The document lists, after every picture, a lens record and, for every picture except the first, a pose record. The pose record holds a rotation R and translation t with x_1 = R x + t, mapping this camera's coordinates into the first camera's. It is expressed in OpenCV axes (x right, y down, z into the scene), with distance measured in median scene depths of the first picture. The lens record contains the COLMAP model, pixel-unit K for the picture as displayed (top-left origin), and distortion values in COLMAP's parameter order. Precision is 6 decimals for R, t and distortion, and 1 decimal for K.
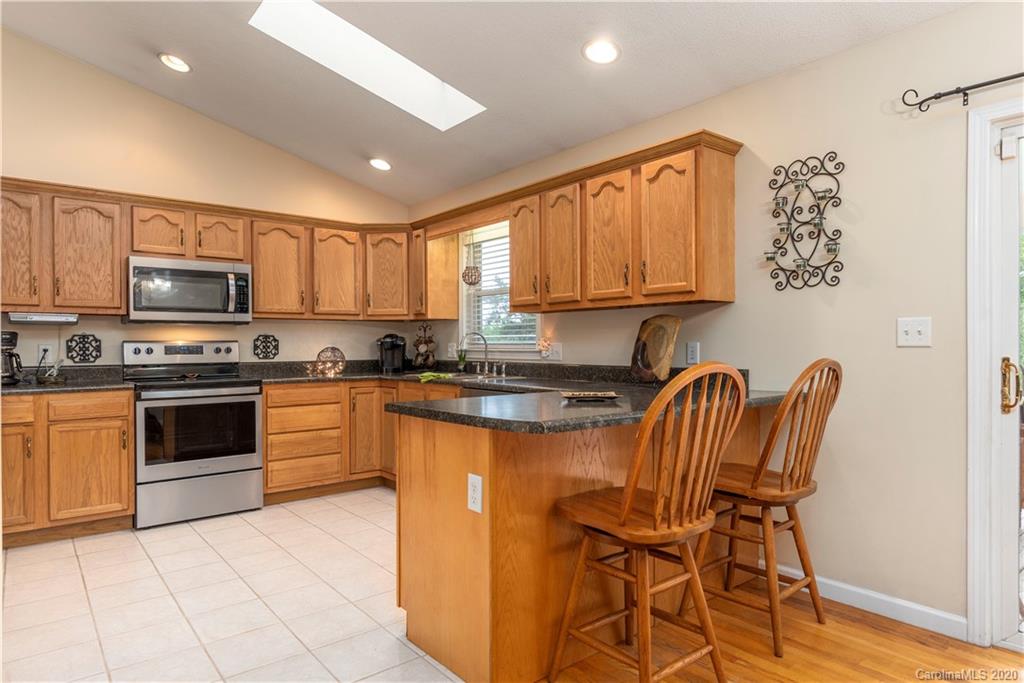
lens RADIAL K [[596.8, 0, 506.6], [0, 596.8, 344.1], [0, 0, 1]] dist [-0.000717, -0.001370]
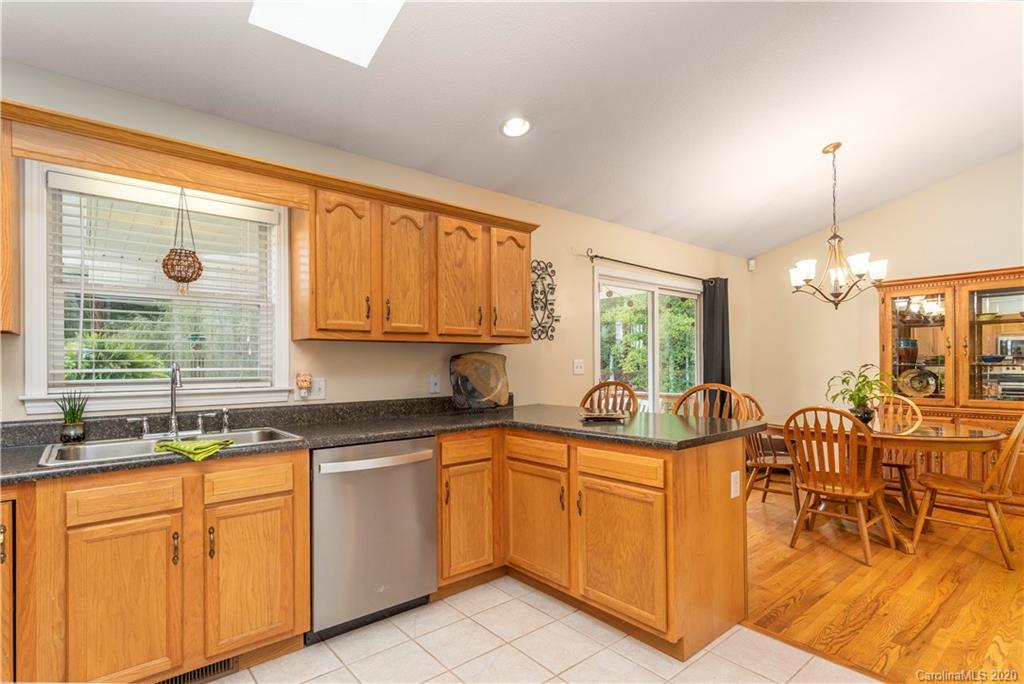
lens RADIAL K [[502.9, 0, 517.8], [0, 502.9, 359.3], [0, 0, 1]] dist [0.003250, 0.000669]
pose [[-0.023043, 0.005952, 0.999717, -0.645328], [0.004410, 0.999973, -0.005852, -0.023220], [-0.999725, 0.004274, -0.023069, 0.799806]]
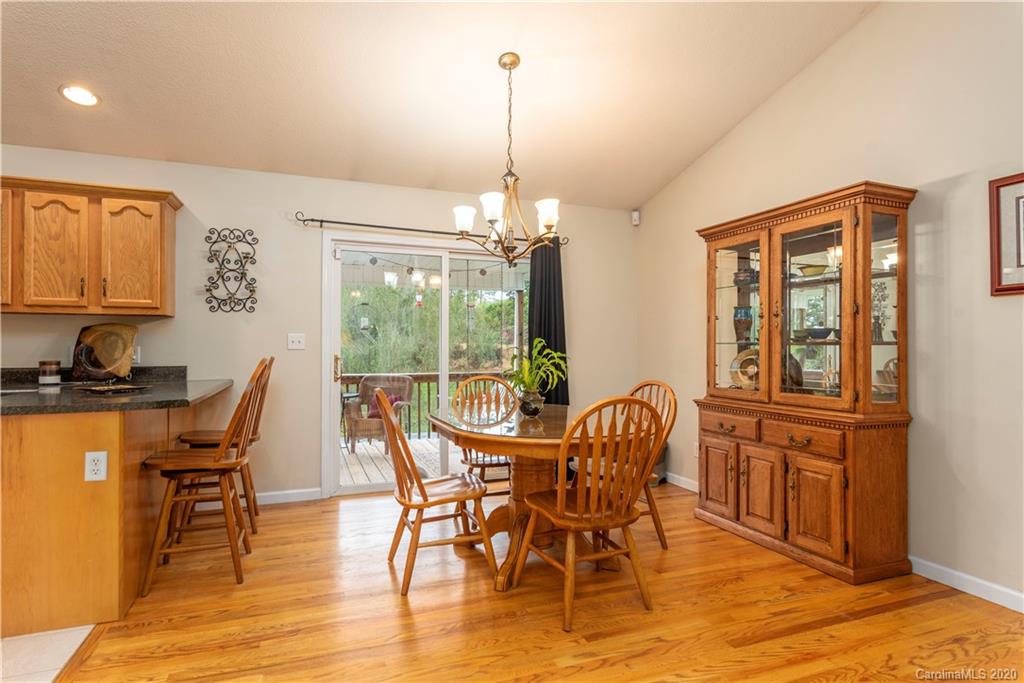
lens RADIAL K [[544.1, 0, 513.1], [0, 544.1, 342.5], [0, 0, 1]] dist [-0.004480, 0.000540]
pose [[0.309044, 0.011637, 0.950977, -0.454268], [-0.005022, 0.999931, -0.010604, -0.001910], [-0.951034, -0.001498, 0.309081, -0.100112]]
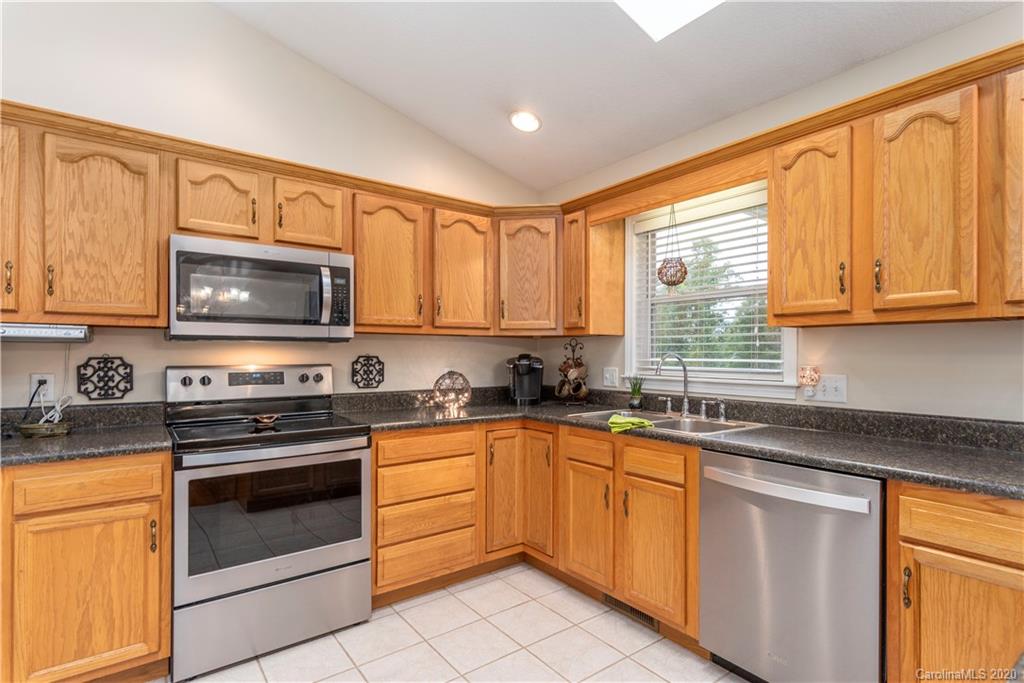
lens RADIAL K [[502.9, 0, 515.0], [0, 502.9, 350.4], [0, 0, 1]] dist [0.003250, 0.000669]
pose [[0.999405, 0.005164, -0.034109, -0.253765], [-0.005391, 0.999964, -0.006564, -0.023537], [0.034073, 0.006744, 0.999397, 0.489164]]
